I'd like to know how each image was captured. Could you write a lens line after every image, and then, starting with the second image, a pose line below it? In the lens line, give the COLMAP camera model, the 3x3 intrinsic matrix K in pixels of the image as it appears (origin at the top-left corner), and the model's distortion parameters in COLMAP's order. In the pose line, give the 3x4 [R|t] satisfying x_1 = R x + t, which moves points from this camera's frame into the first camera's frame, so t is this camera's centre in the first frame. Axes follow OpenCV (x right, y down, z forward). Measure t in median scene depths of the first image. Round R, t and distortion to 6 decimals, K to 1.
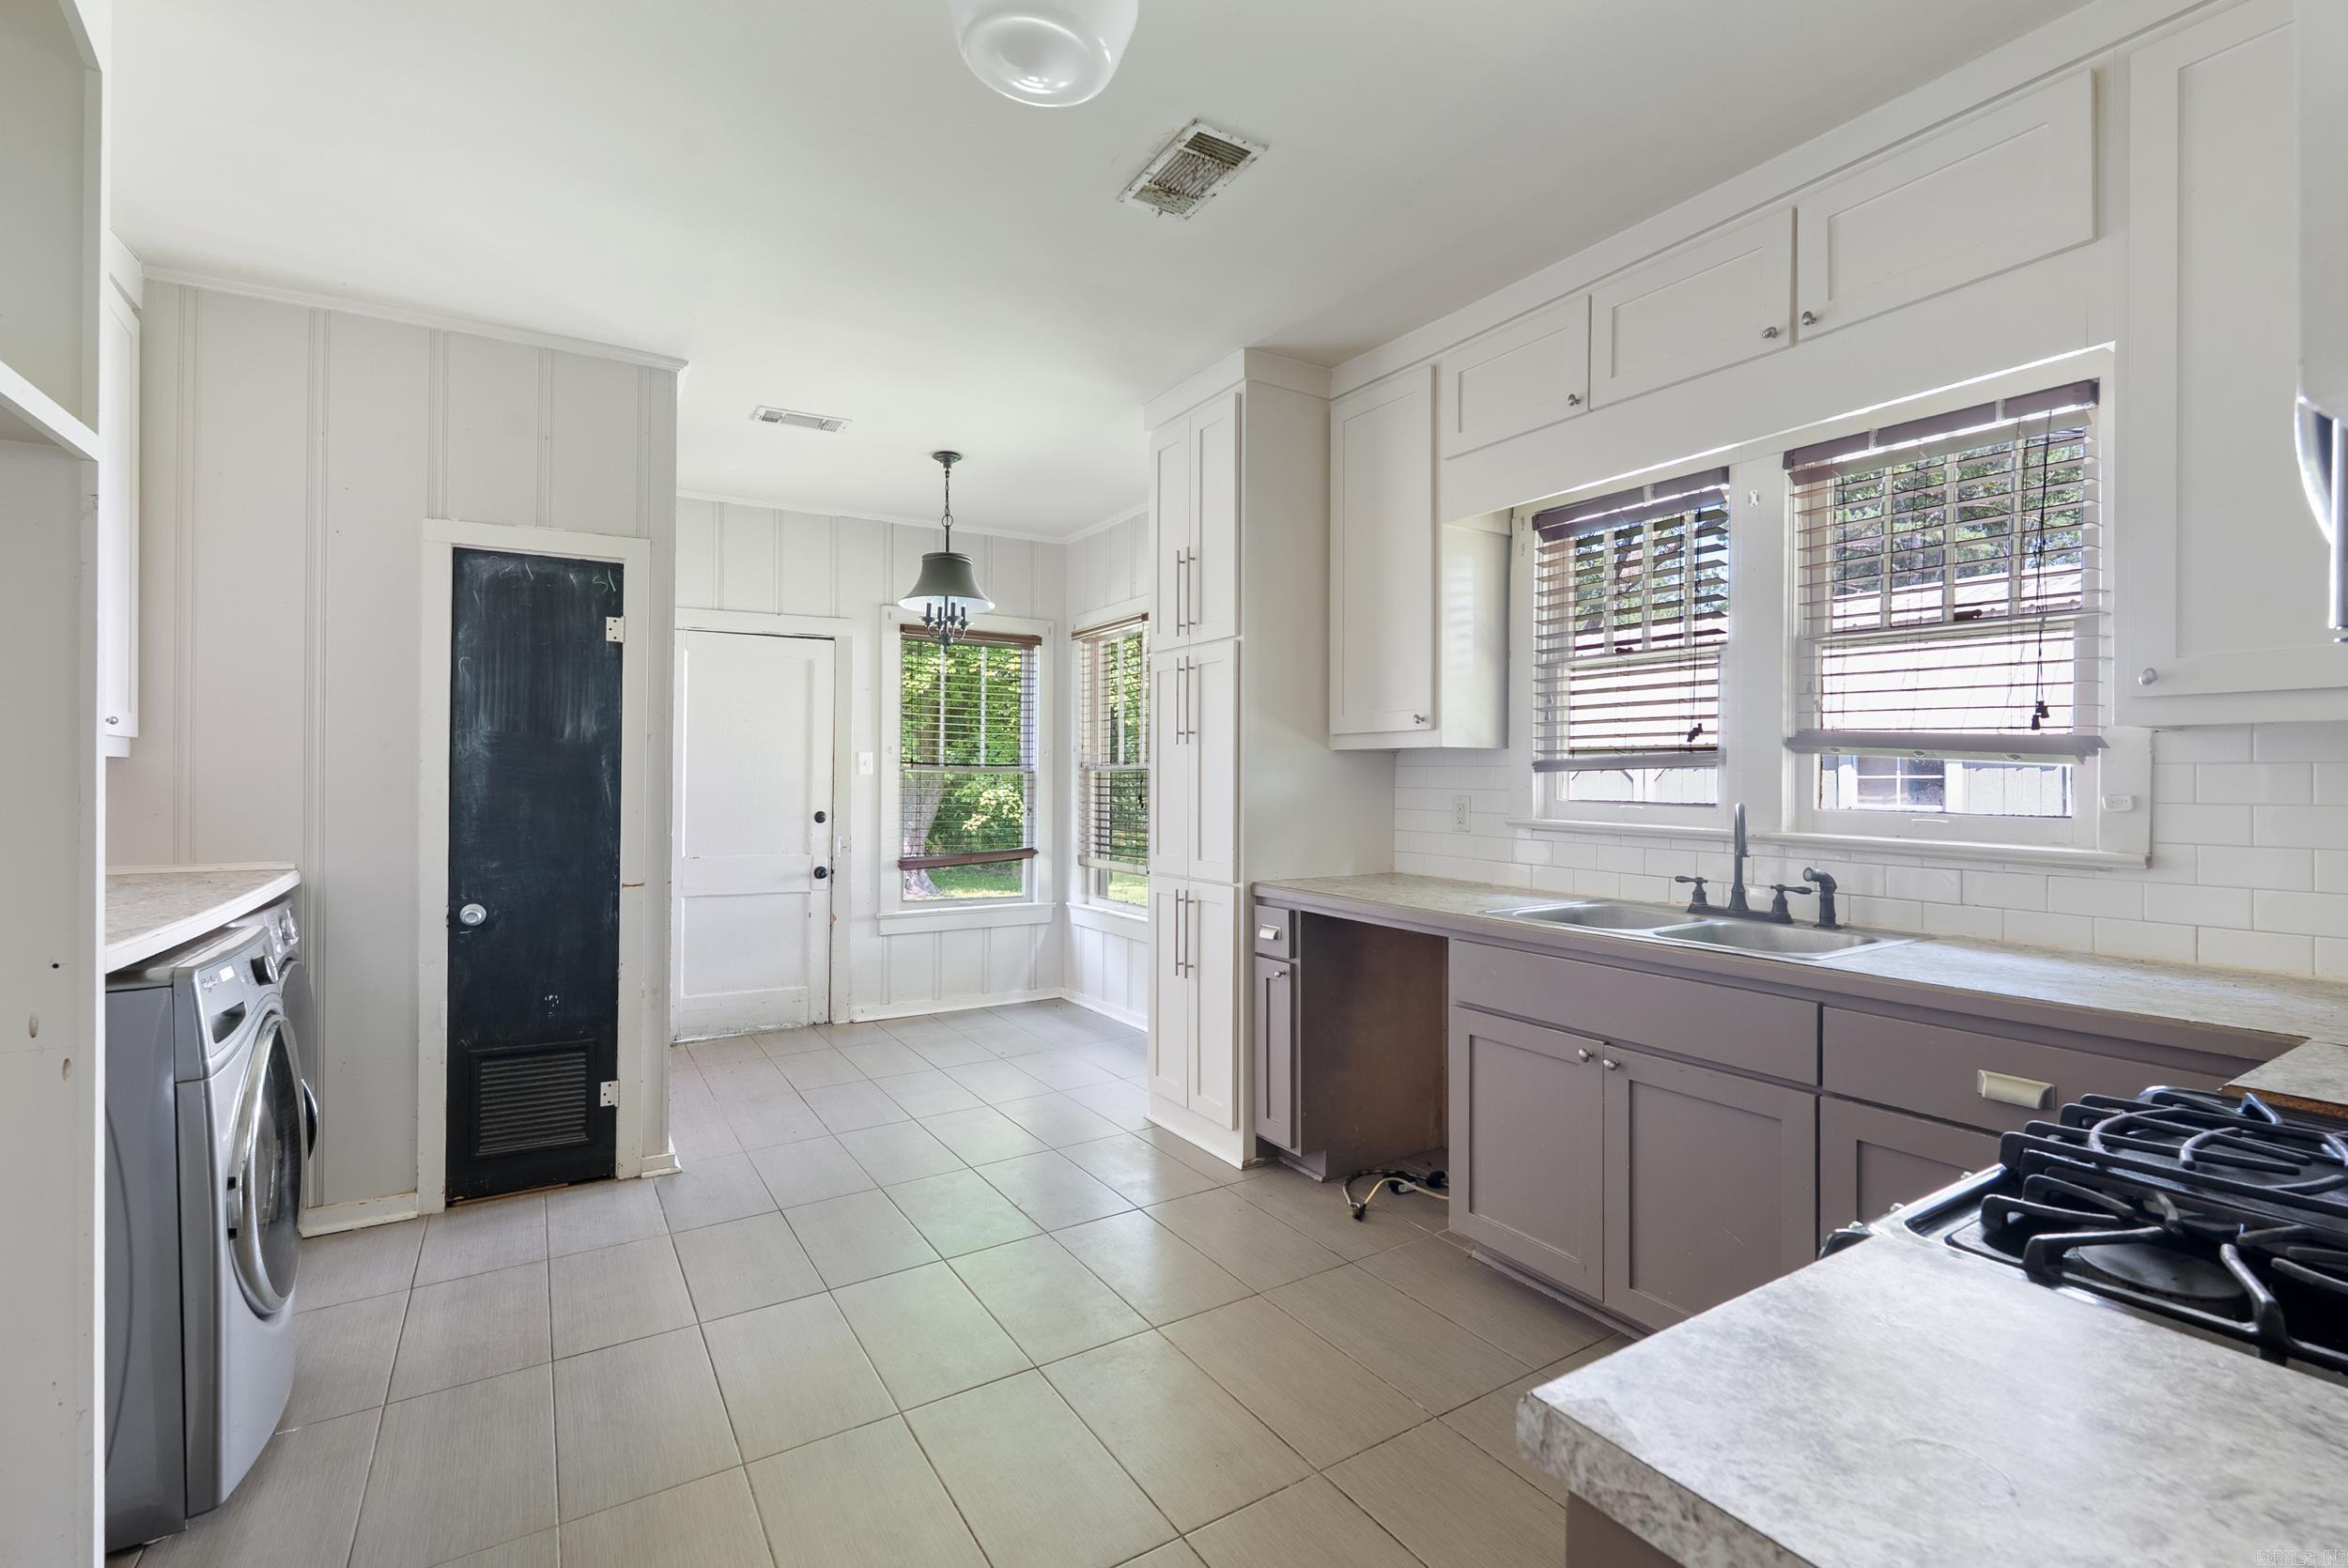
lens RADIAL K [[1045.6, 0, 1185.1], [0, 1045.6, 782.3], [0, 0, 1]] dist [-0.003627, 0.000137]
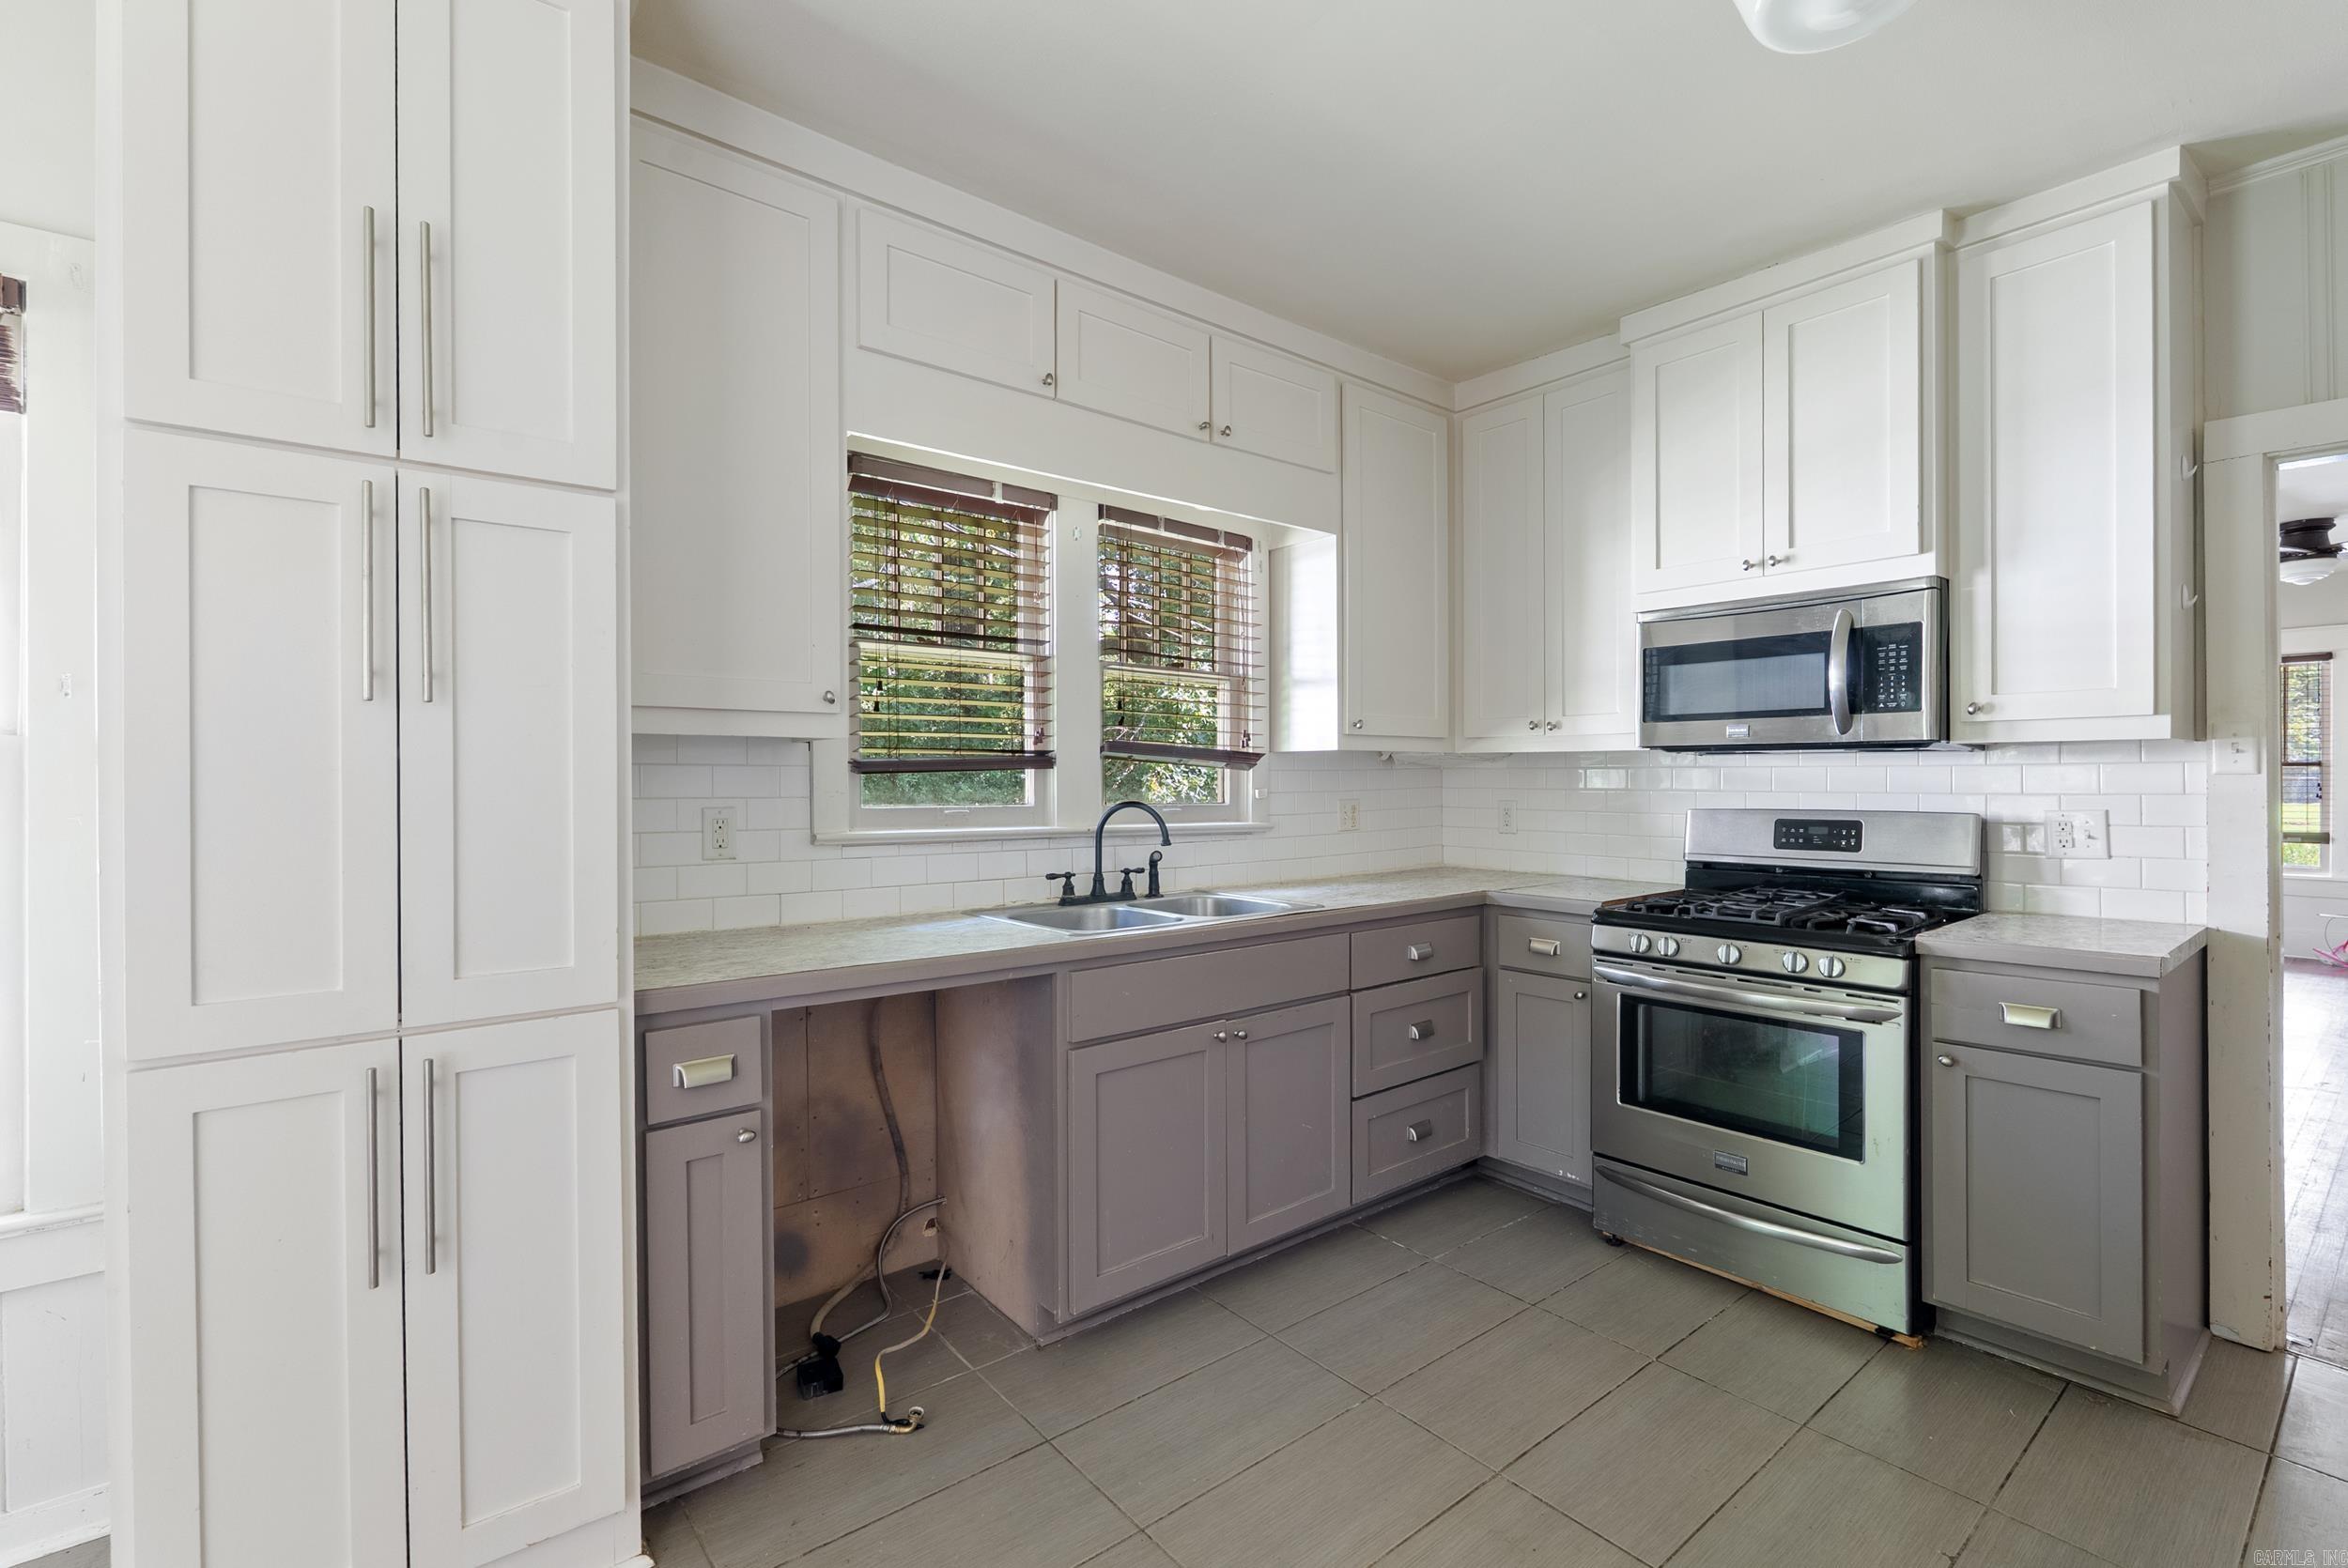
lens RADIAL K [[1045.6, 0, 1185.1], [0, 1045.6, 782.3], [0, 0, 1]] dist [-0.003627, 0.000137]
pose [[-0.121144, -0.005899, 0.992617, -0.504041], [0.008065, 0.999943, 0.006927, -0.006813], [-0.992602, 0.008844, -0.121089, 0.861114]]
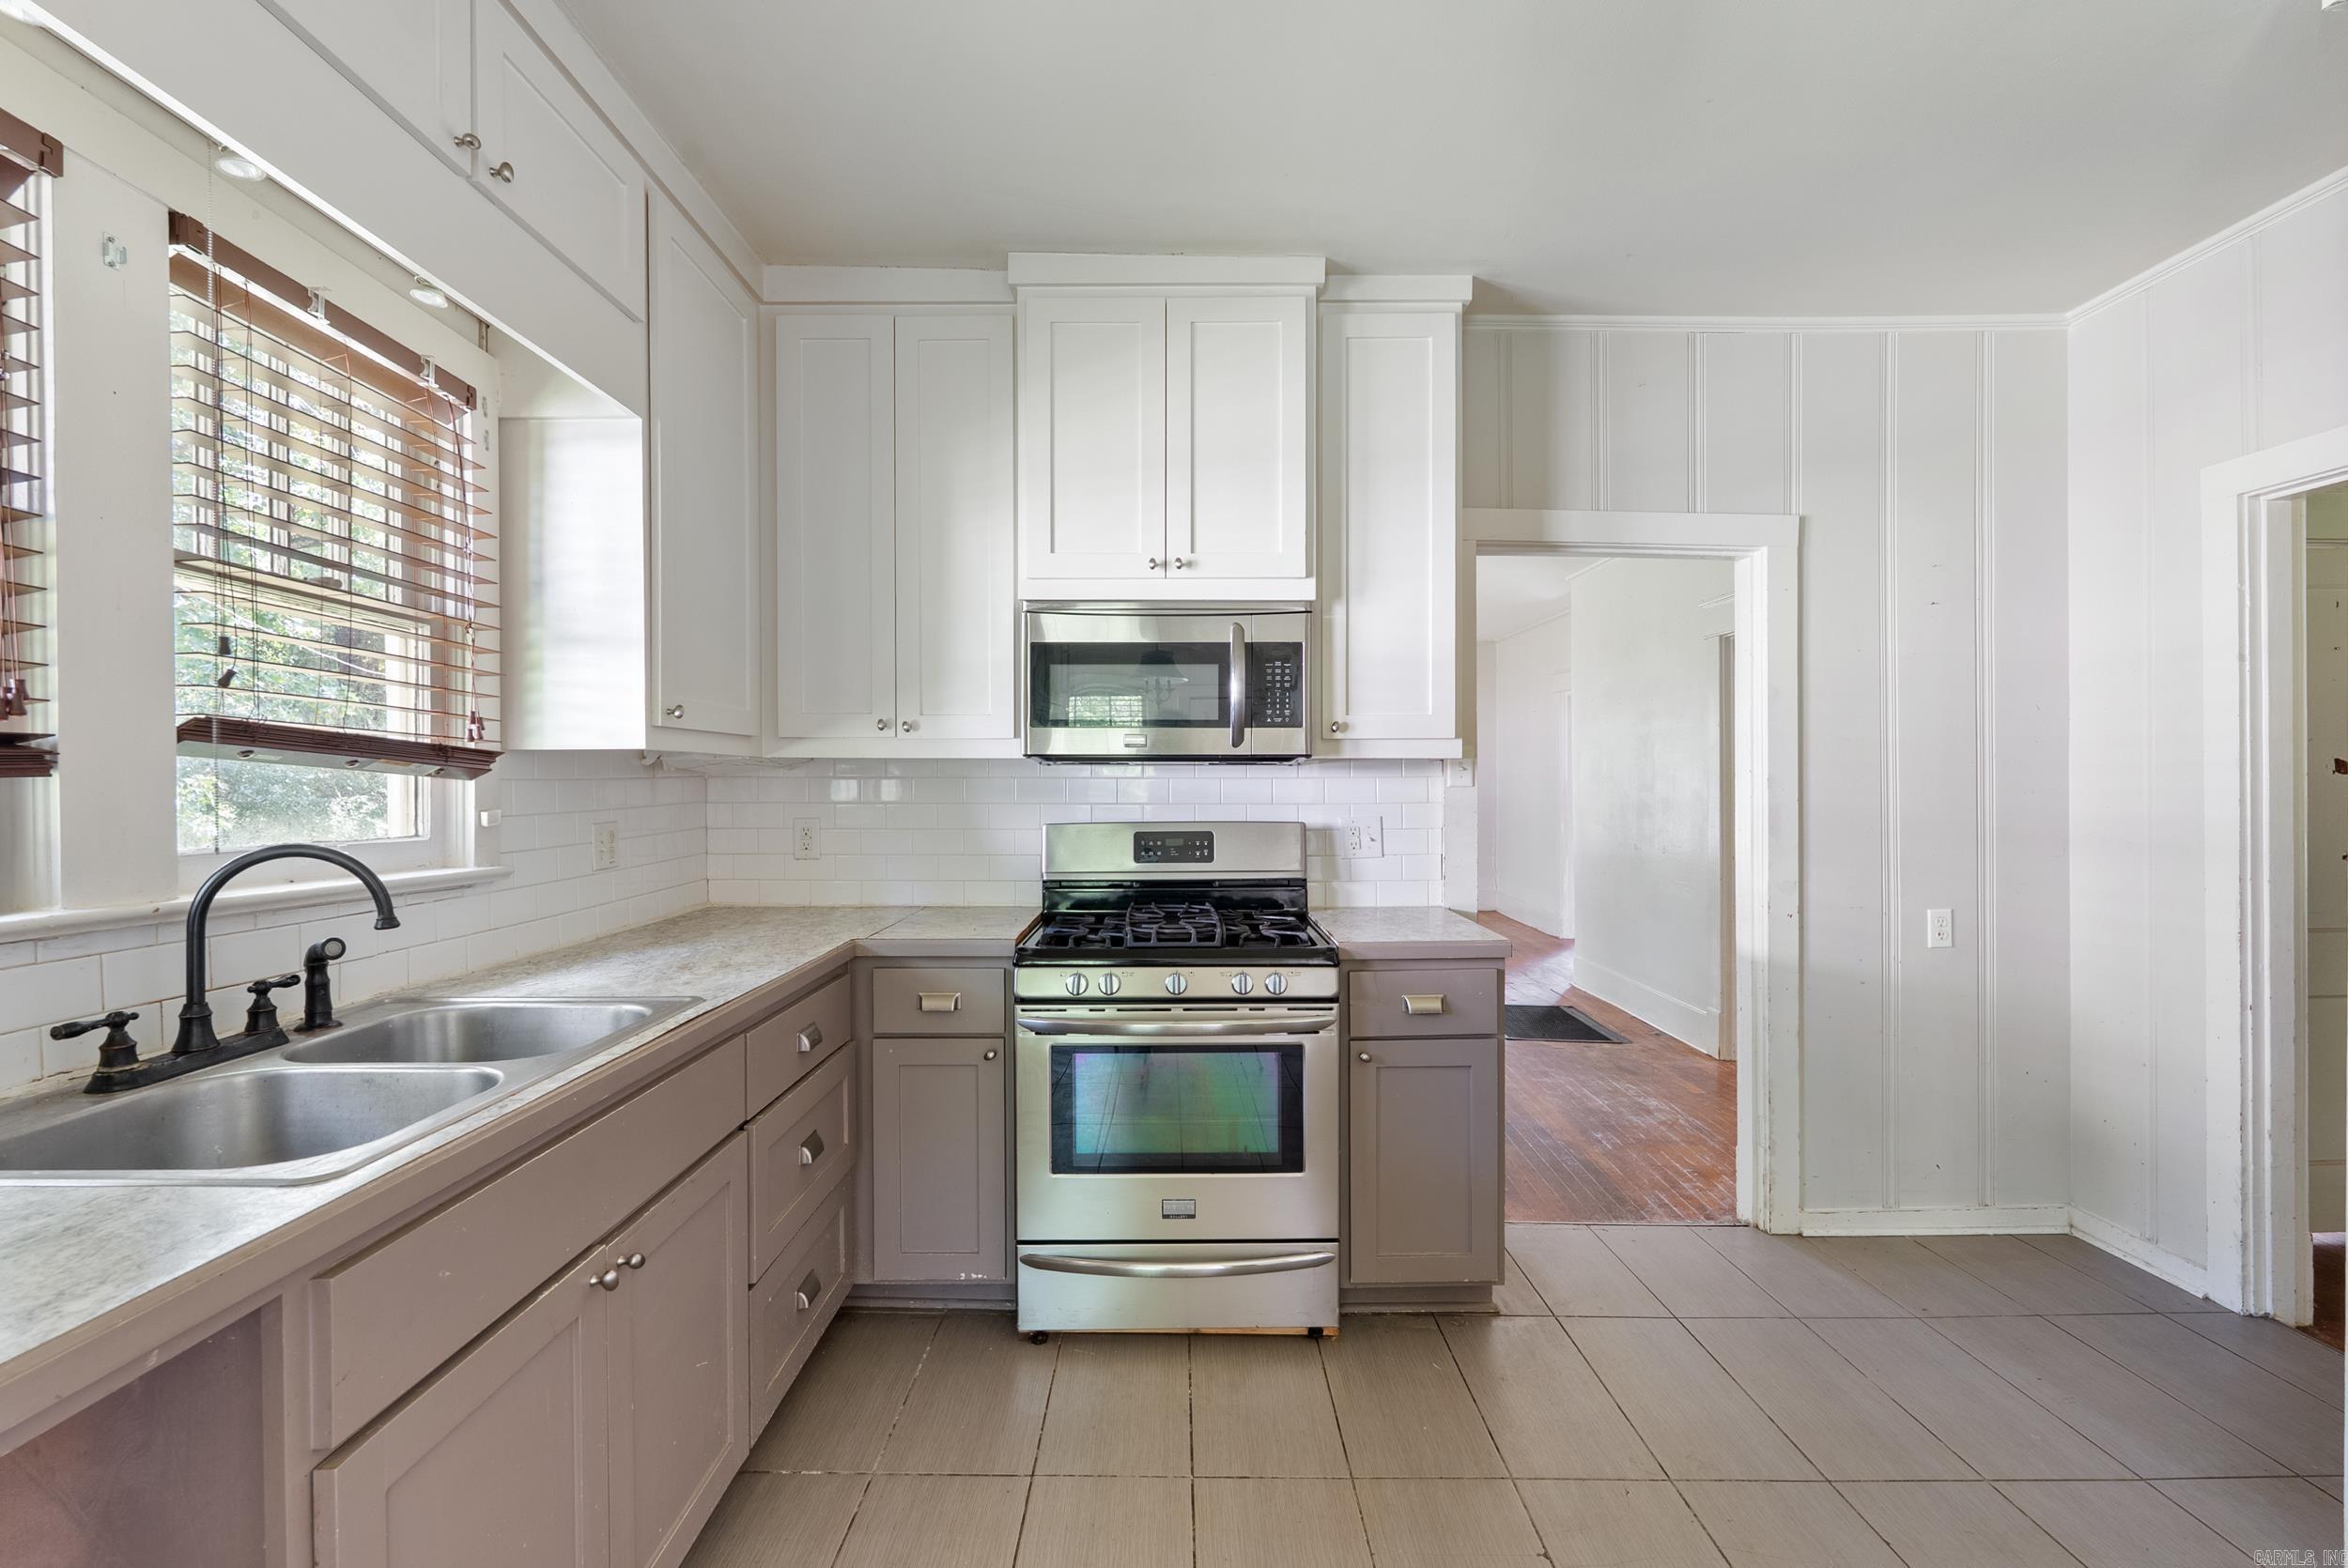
lens RADIAL K [[1033.9, 0, 1174.8], [0, 1033.9, 793.1], [0, 0, 1]] dist [-0.007629, 0.000862]
pose [[-0.844768, -0.007387, 0.535081, -0.136122], [0.002350, 0.999844, 0.017514, -0.013015], [-0.535127, 0.016053, -0.844619, 0.967378]]
